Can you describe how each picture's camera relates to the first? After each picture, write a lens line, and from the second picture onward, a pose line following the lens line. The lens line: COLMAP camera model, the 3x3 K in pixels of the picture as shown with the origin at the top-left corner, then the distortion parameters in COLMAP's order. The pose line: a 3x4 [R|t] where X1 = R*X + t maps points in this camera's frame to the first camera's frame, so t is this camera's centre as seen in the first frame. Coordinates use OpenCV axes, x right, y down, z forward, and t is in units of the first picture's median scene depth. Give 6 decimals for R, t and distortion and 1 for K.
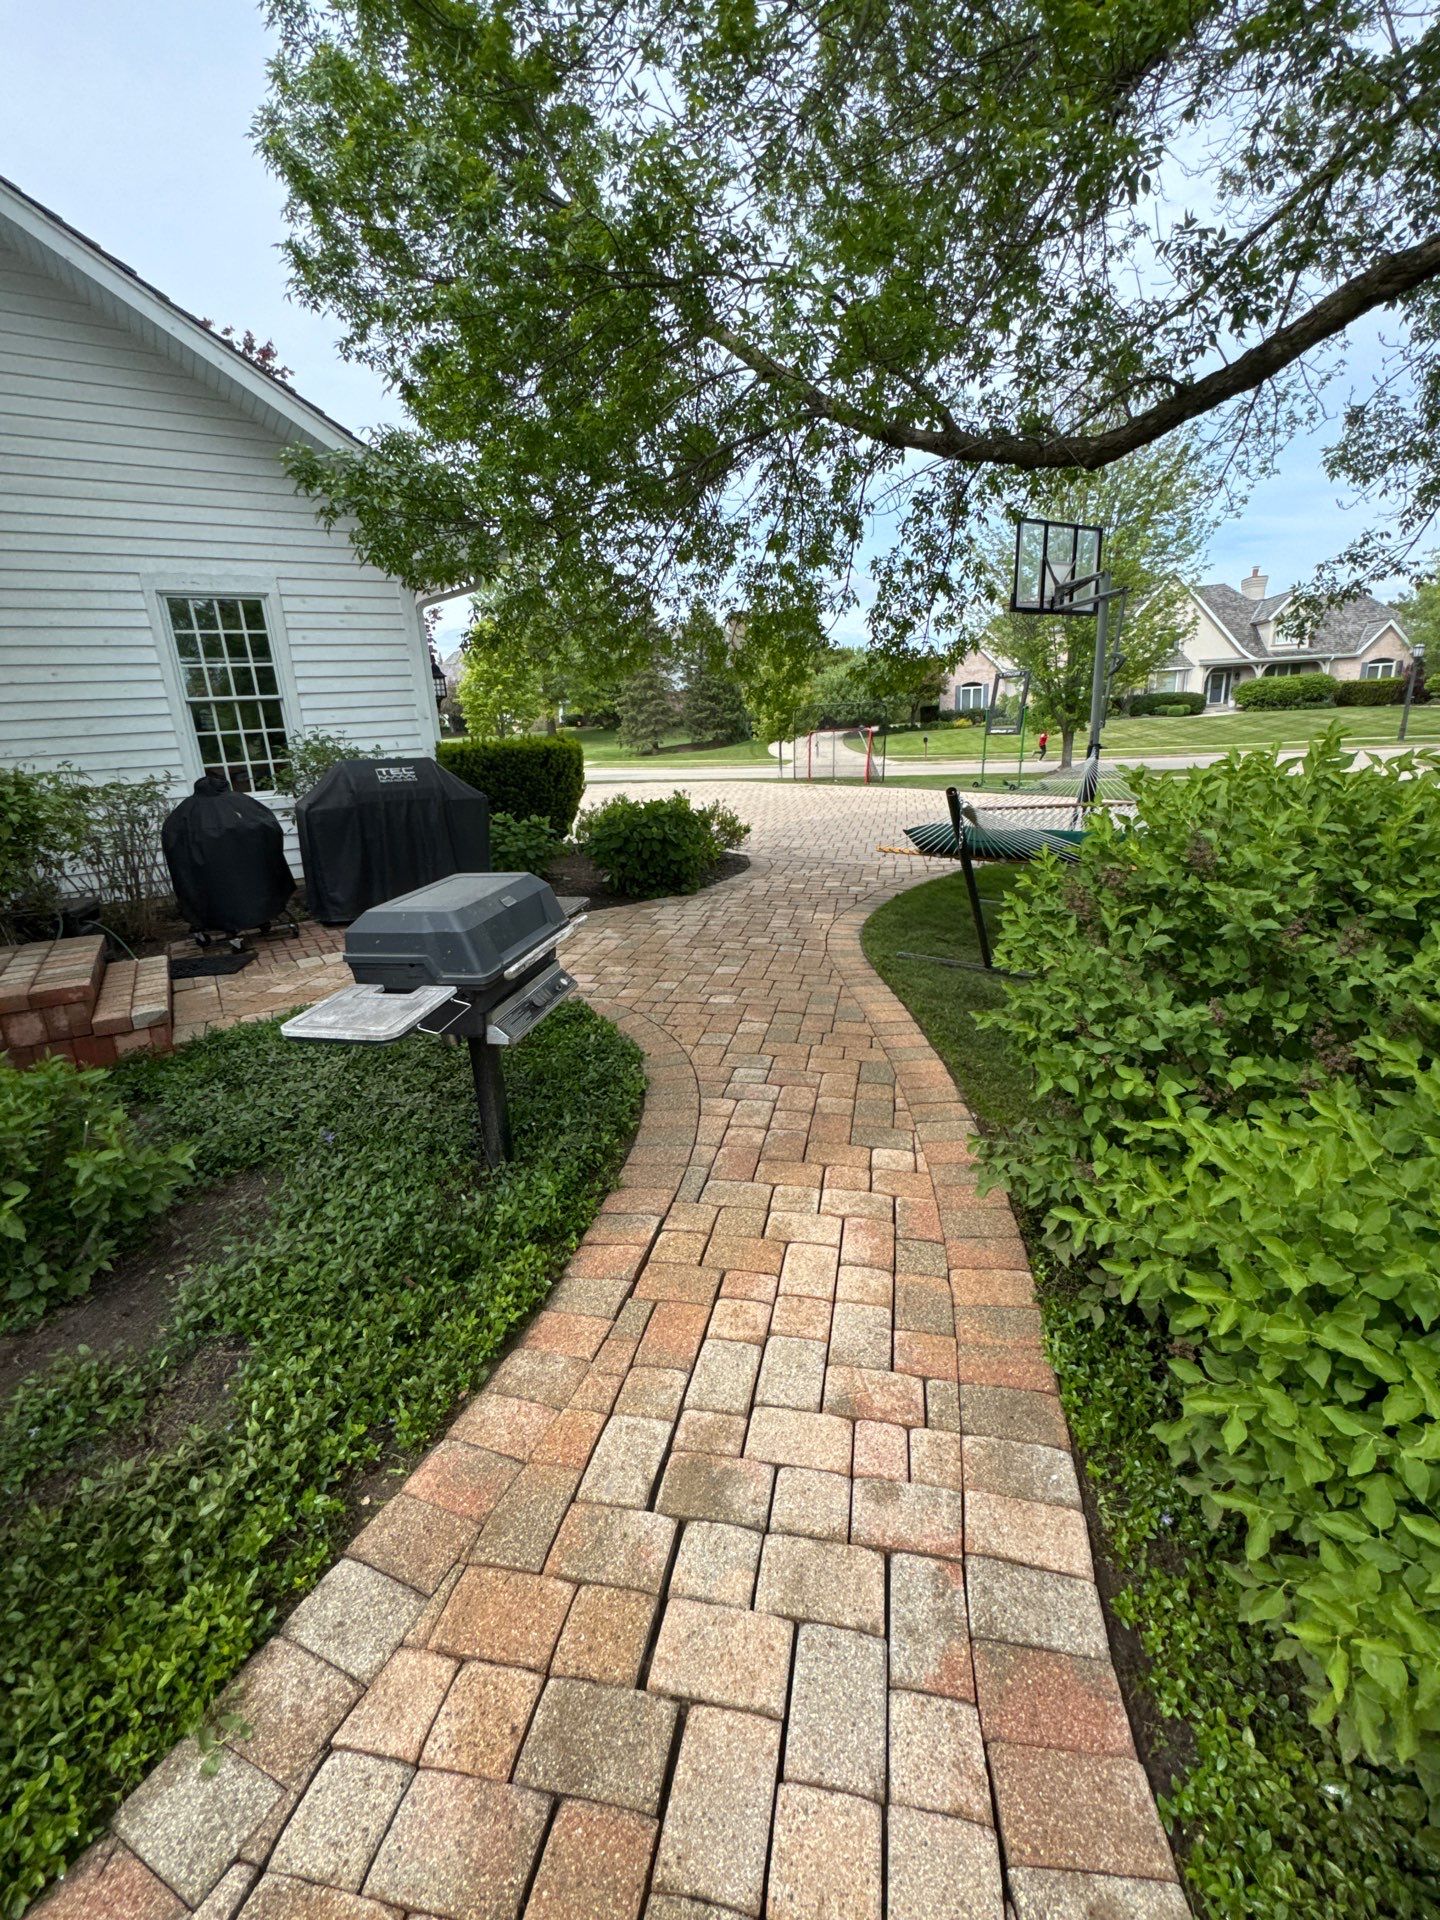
lens RADIAL K [[810.7, 0, 720.0], [0, 810.7, 960.0], [0, 0, 1]] dist [-0.000588, -0.000127]
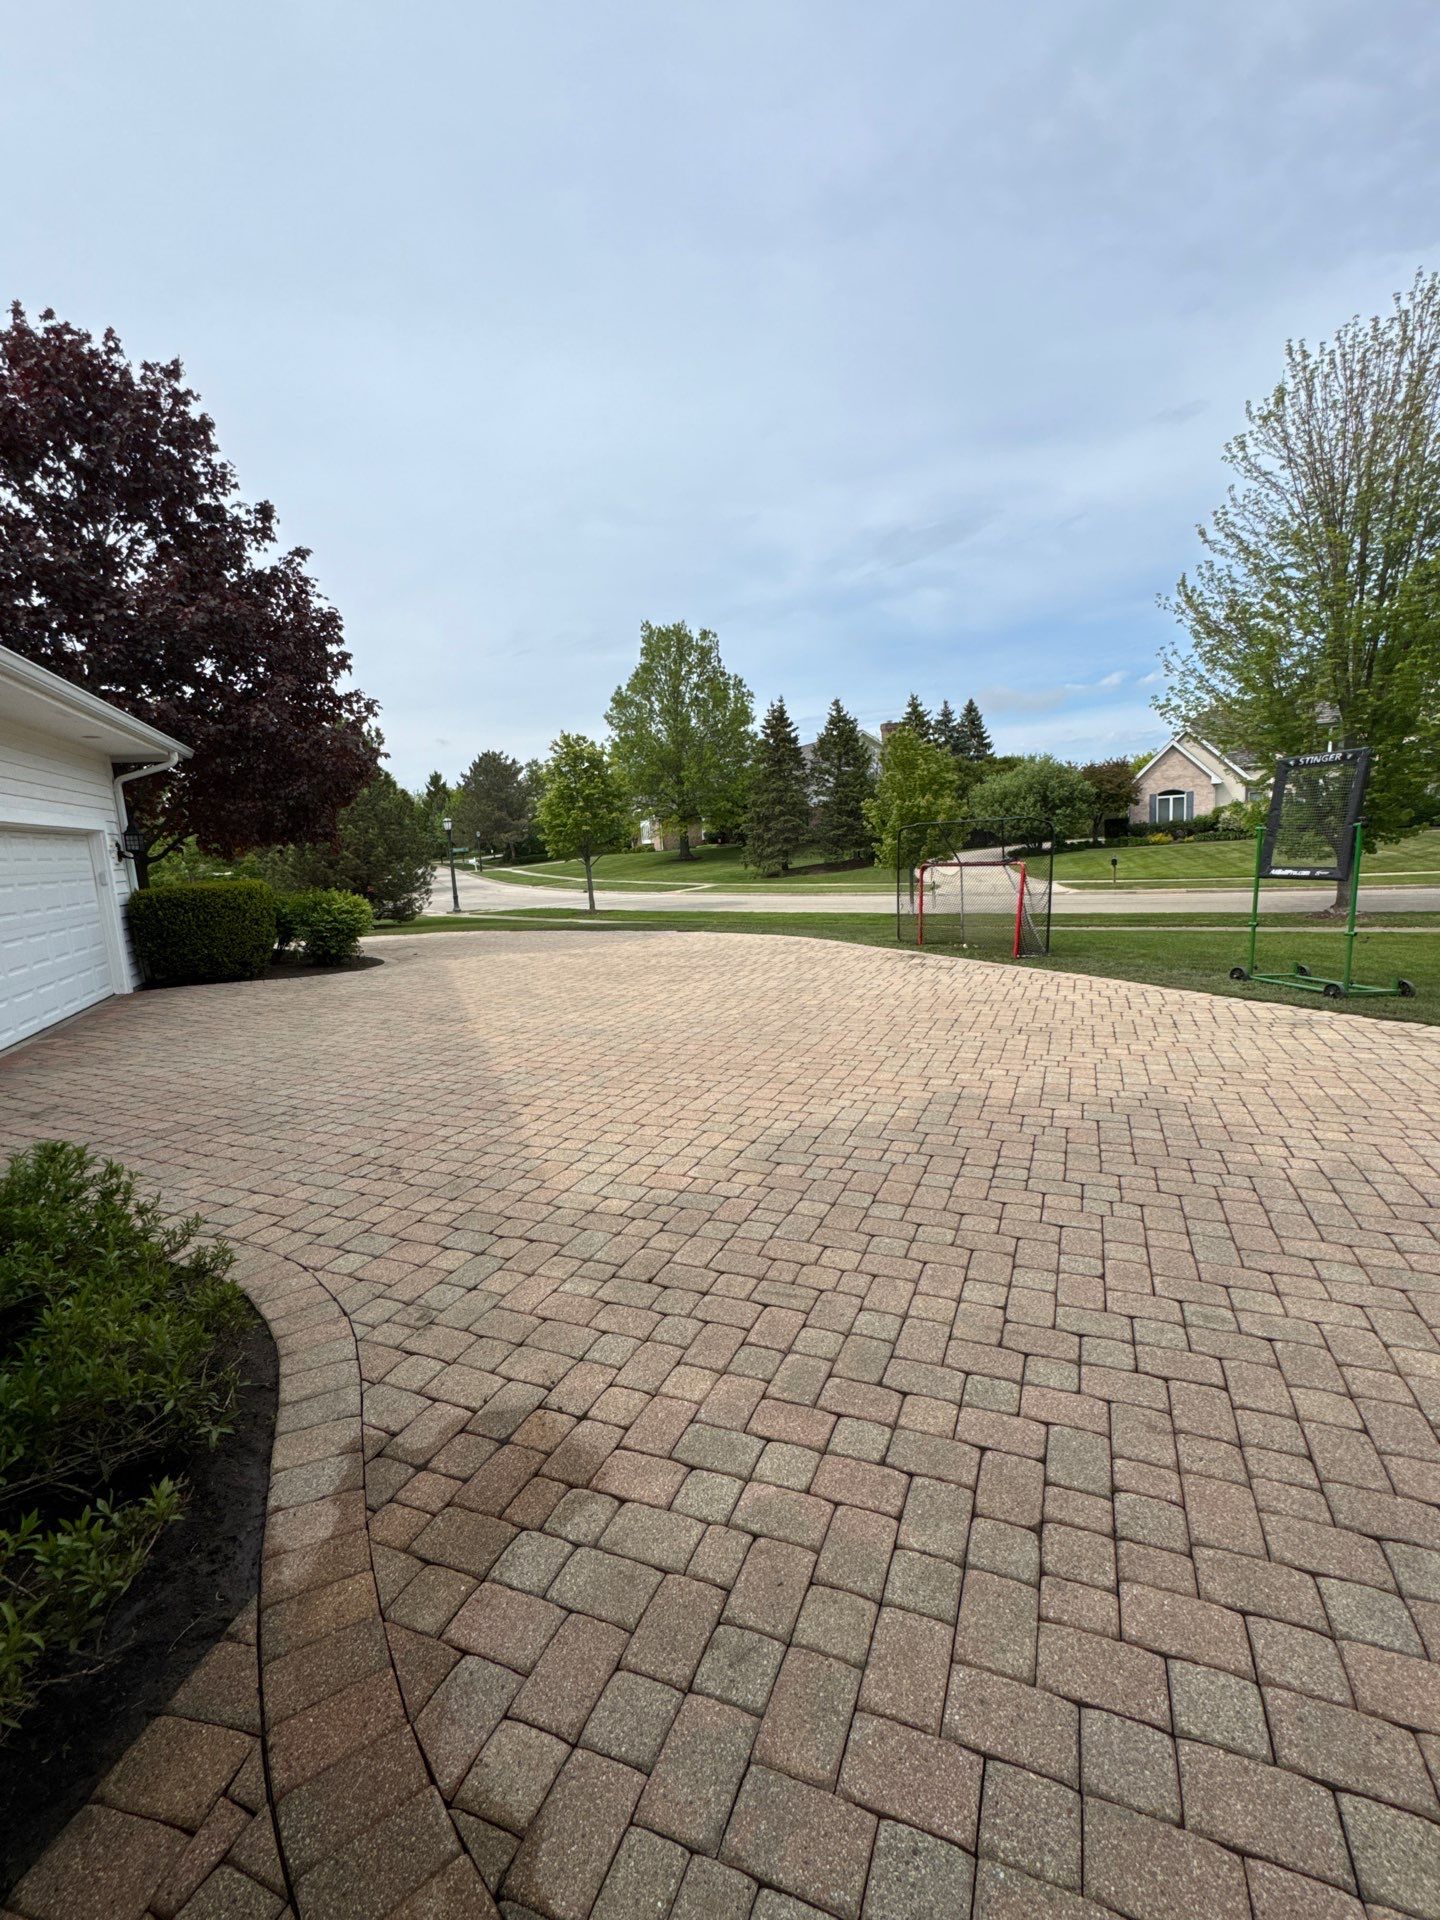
lens RADIAL K [[834.4, 0, 724.3], [0, 834.4, 957.7], [0, 0, 1]] dist [-0.001825, -0.000379]
pose [[0.982203, 0.018355, -0.186924, 0.030183], [-0.044551, 0.989579, -0.136926, -0.043009], [0.182463, 0.142816, 0.972785, 0.133256]]
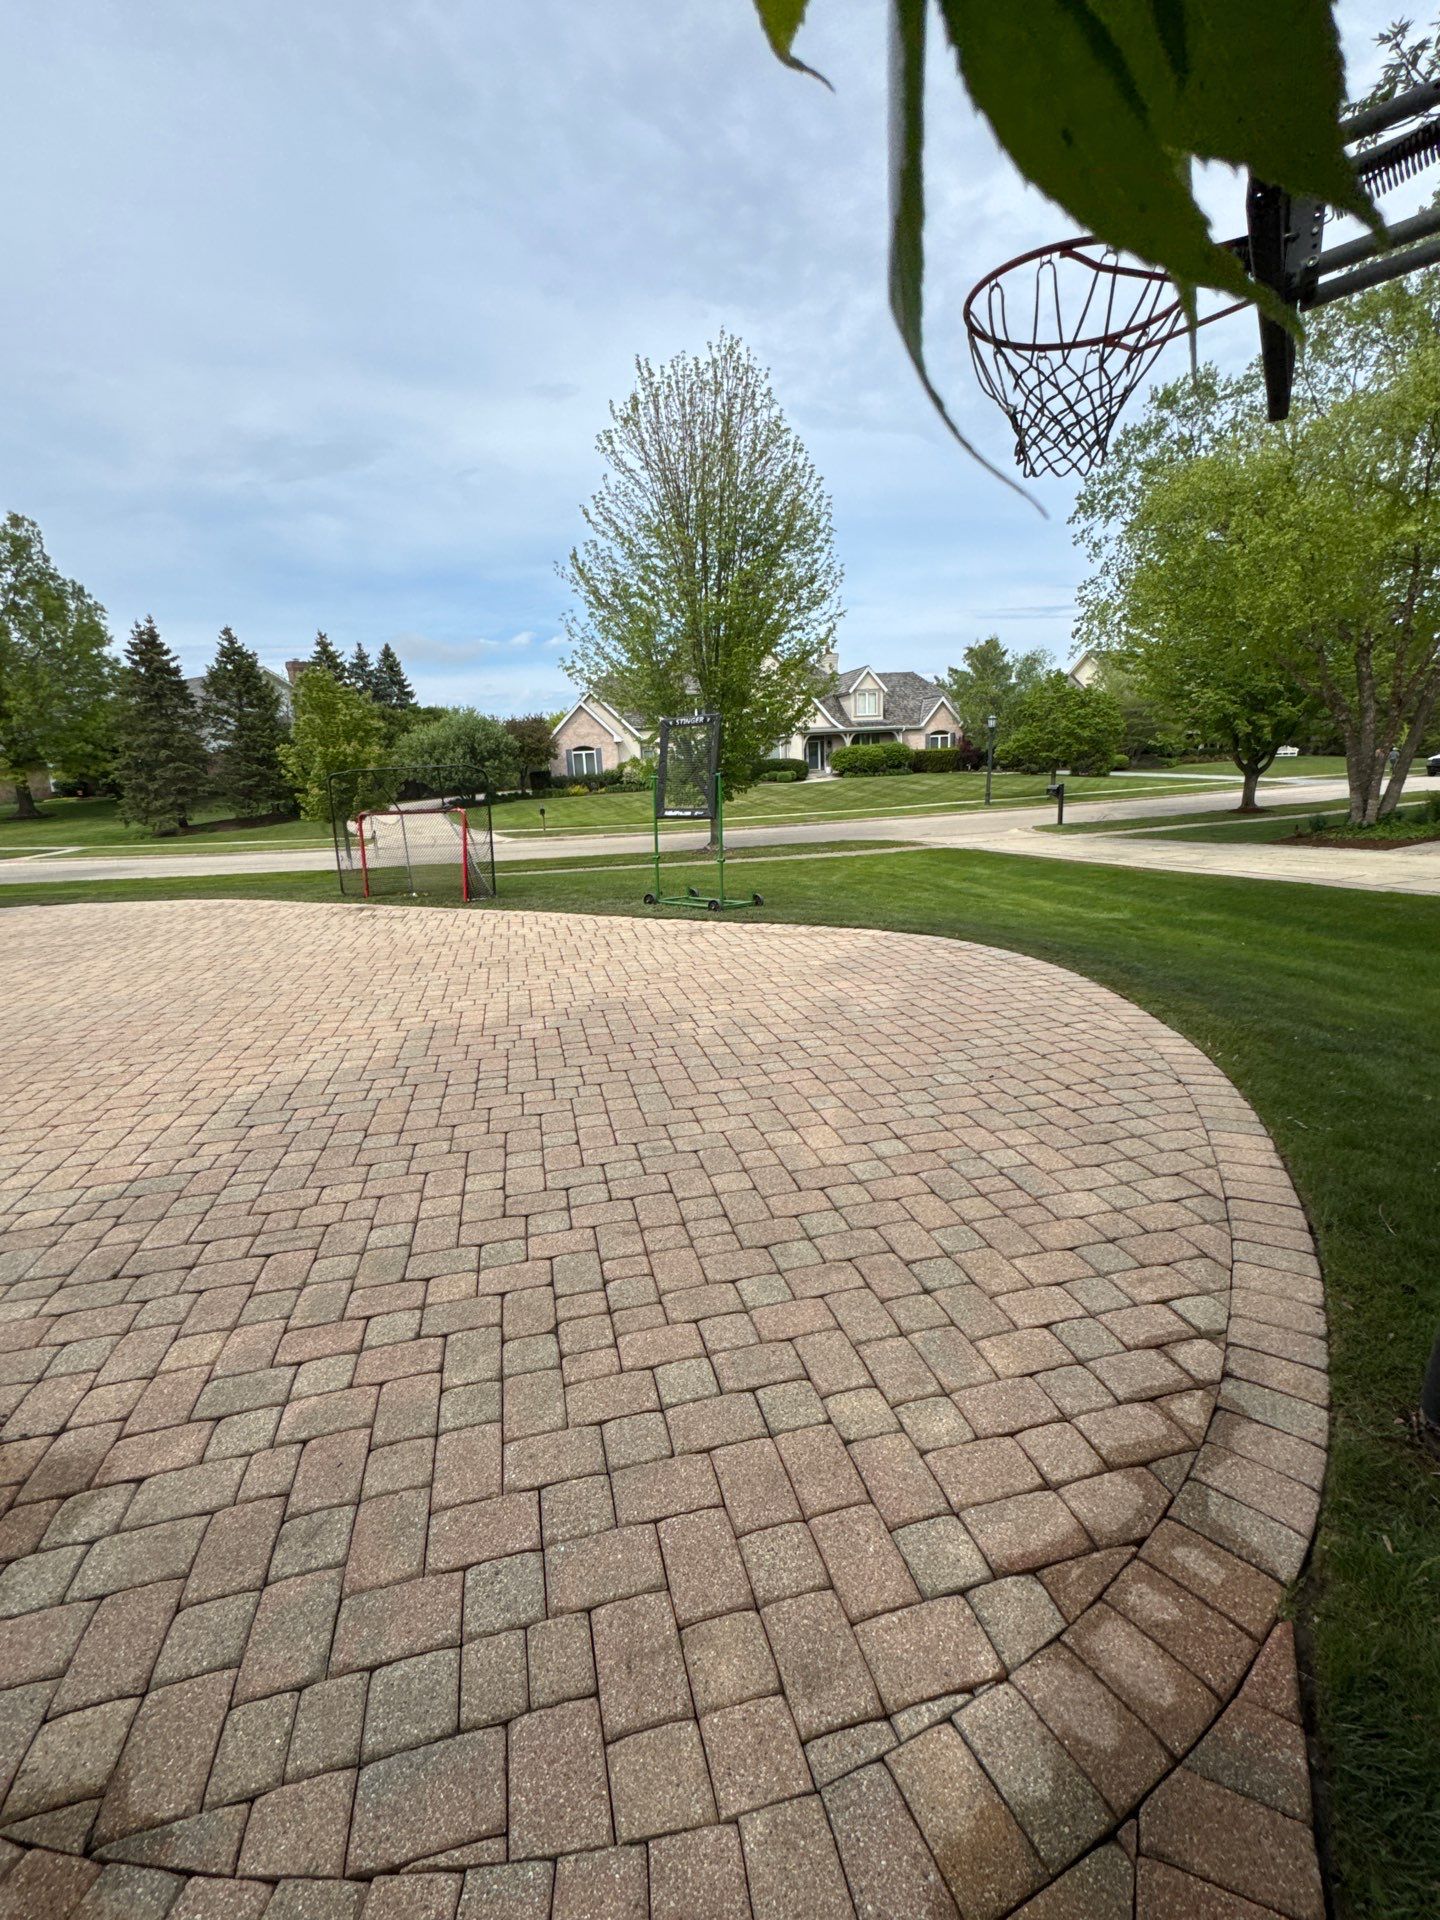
lens RADIAL K [[829.4, 0, 720.0], [0, 829.4, 960.0], [0, 0, 1]] dist [-0.000215, 0.000542]
pose [[0.898169, -0.095029, 0.429258, 0.027854], [0.129101, 0.990325, -0.050889, -0.040136], [-0.420269, 0.101125, 0.901747, 0.128217]]
